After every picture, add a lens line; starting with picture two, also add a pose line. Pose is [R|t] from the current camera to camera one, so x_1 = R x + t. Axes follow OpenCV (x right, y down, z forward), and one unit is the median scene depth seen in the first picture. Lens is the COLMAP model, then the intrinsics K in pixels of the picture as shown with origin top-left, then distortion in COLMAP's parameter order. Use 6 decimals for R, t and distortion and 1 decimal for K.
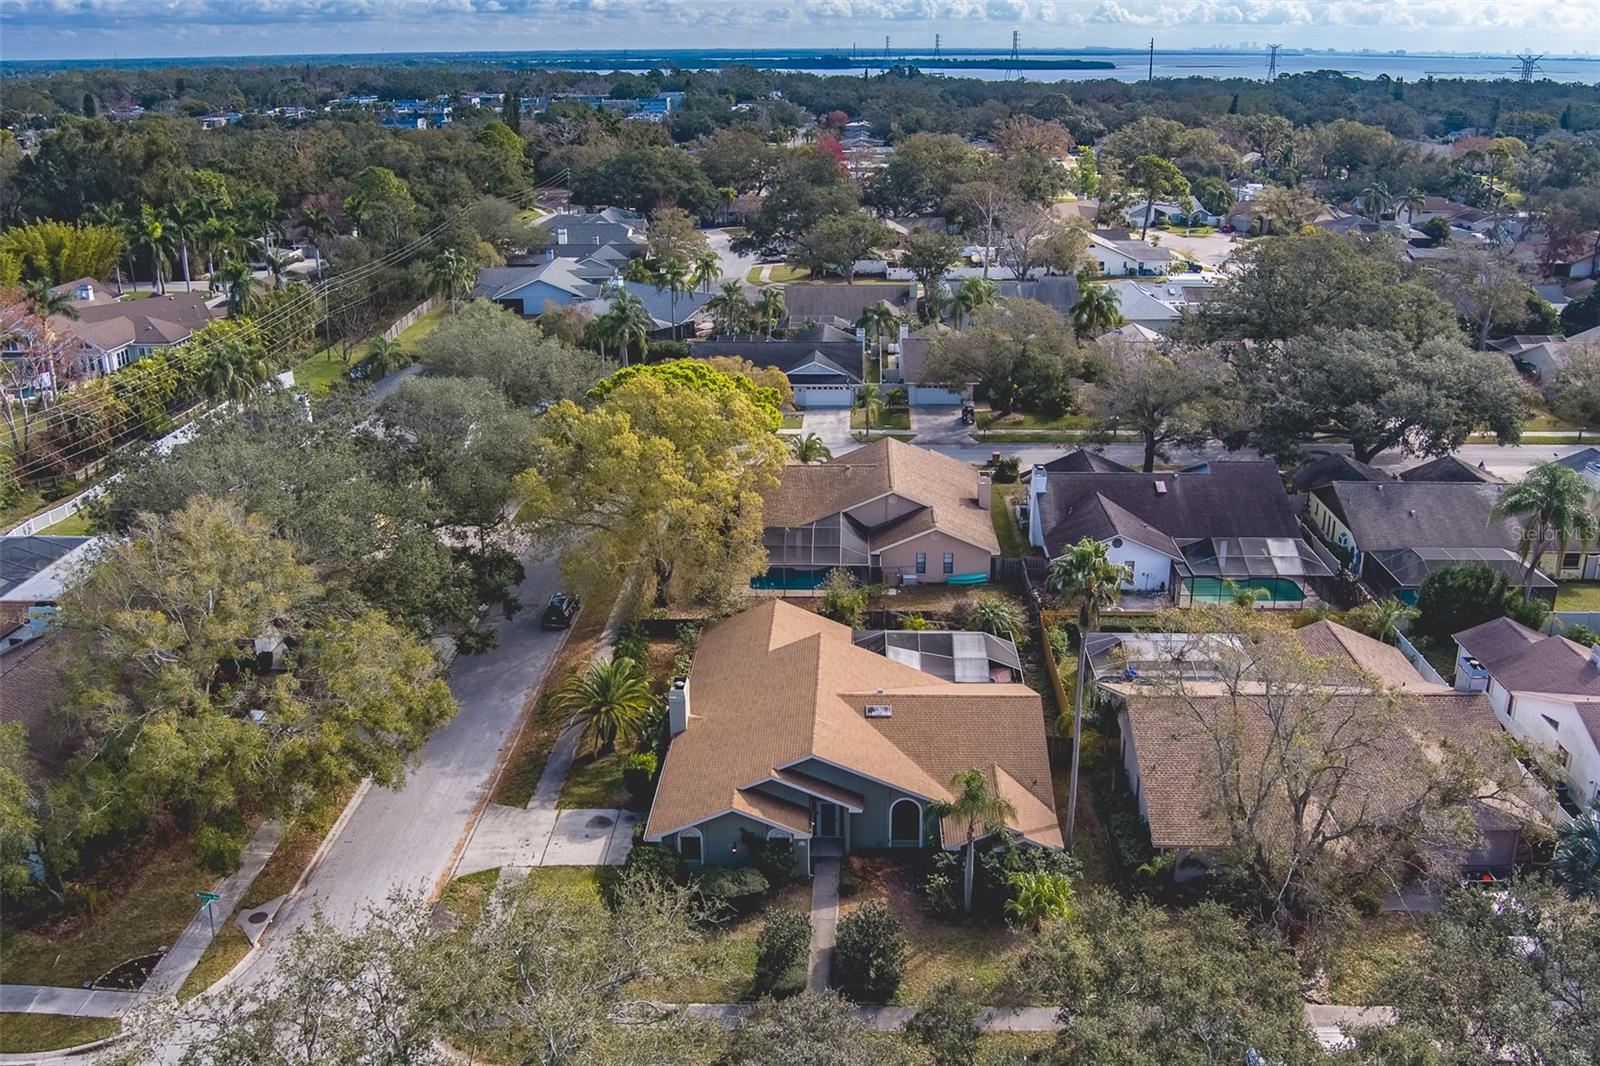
lens RADIAL K [[1314.7, 0, 840.9], [0, 1314.7, 537.3], [0, 0, 1]] dist [-0.054629, 0.000481]
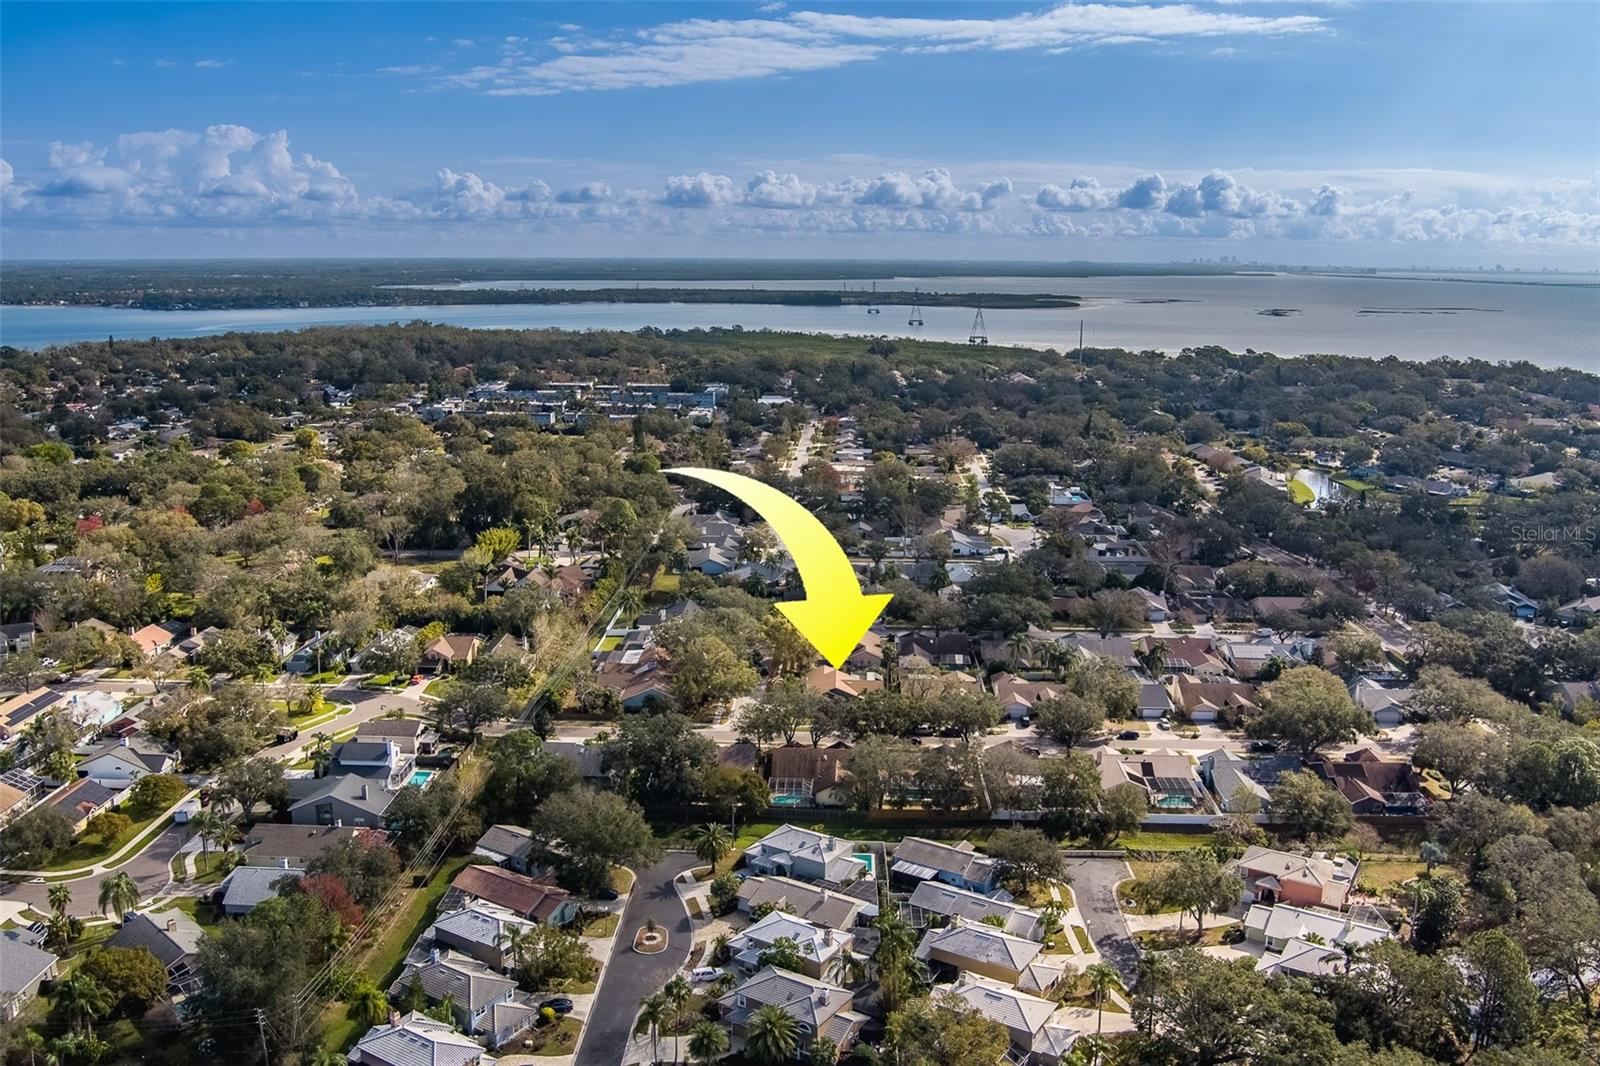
lens RADIAL K [[1314.7, 0, 840.9], [0, 1314.7, 537.3], [0, 0, 1]] dist [-0.054629, 0.000481]
pose [[0.999897, 0.011138, 0.009018, -0.032466], [-0.009648, 0.988467, -0.151126, 0.217193], [-0.010597, 0.151023, 0.988473, -2.485974]]
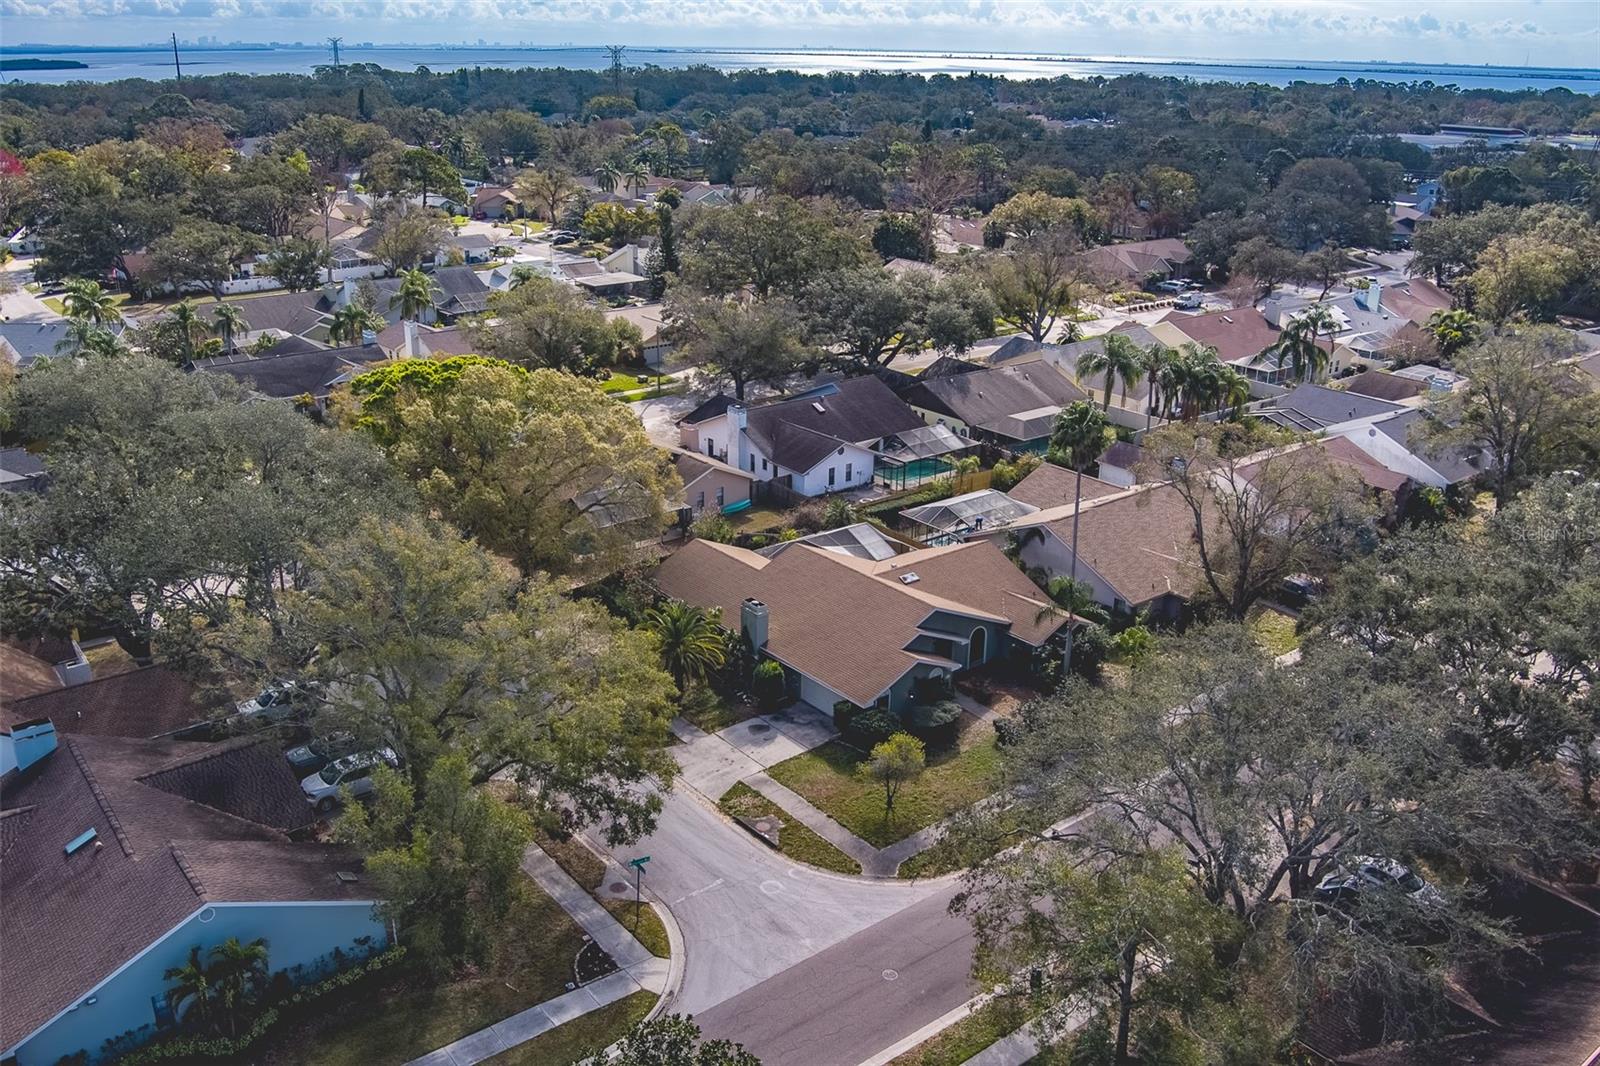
lens RADIAL K [[1314.7, 0, 840.9], [0, 1314.7, 537.3], [0, 0, 1]] dist [-0.054629, 0.000481]
pose [[0.766773, -0.216439, 0.604329, -0.504666], [0.214199, 0.973753, 0.076972, -0.010524], [-0.605127, 0.070426, 0.793008, 0.028805]]
